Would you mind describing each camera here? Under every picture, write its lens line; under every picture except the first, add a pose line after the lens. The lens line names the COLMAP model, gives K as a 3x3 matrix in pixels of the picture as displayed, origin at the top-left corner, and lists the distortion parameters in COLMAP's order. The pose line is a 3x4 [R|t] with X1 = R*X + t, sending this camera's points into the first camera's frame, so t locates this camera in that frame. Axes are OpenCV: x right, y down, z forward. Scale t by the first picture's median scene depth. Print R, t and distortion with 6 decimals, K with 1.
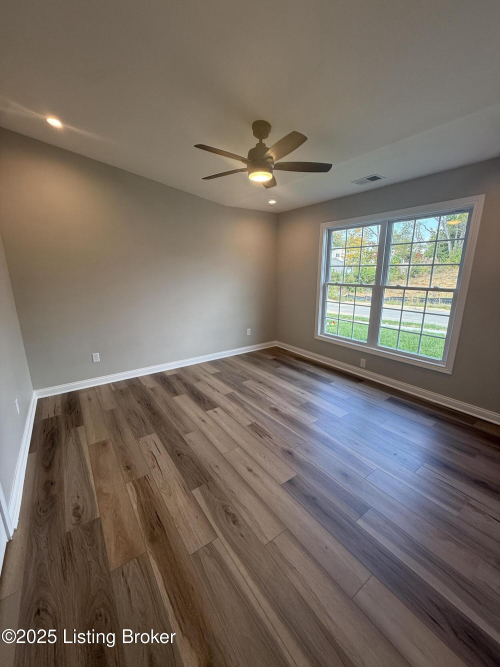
lens RADIAL K [[266.5, 0, 249.5], [0, 266.5, 332.2], [0, 0, 1]] dist [-0.000687, -0.000003]
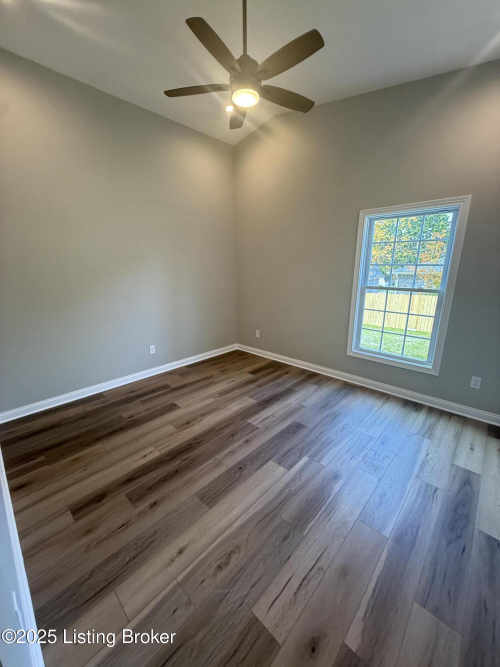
lens RADIAL K [[266.5, 0, 252.8], [0, 266.5, 330.9], [0, 0, 1]] dist [-0.000687, -0.000003]
pose [[0.974108, -0.040229, 0.222473, -0.130664], [0.039757, 0.999188, 0.006601, -0.040265], [-0.222558, 0.002414, 0.974916, 0.176612]]
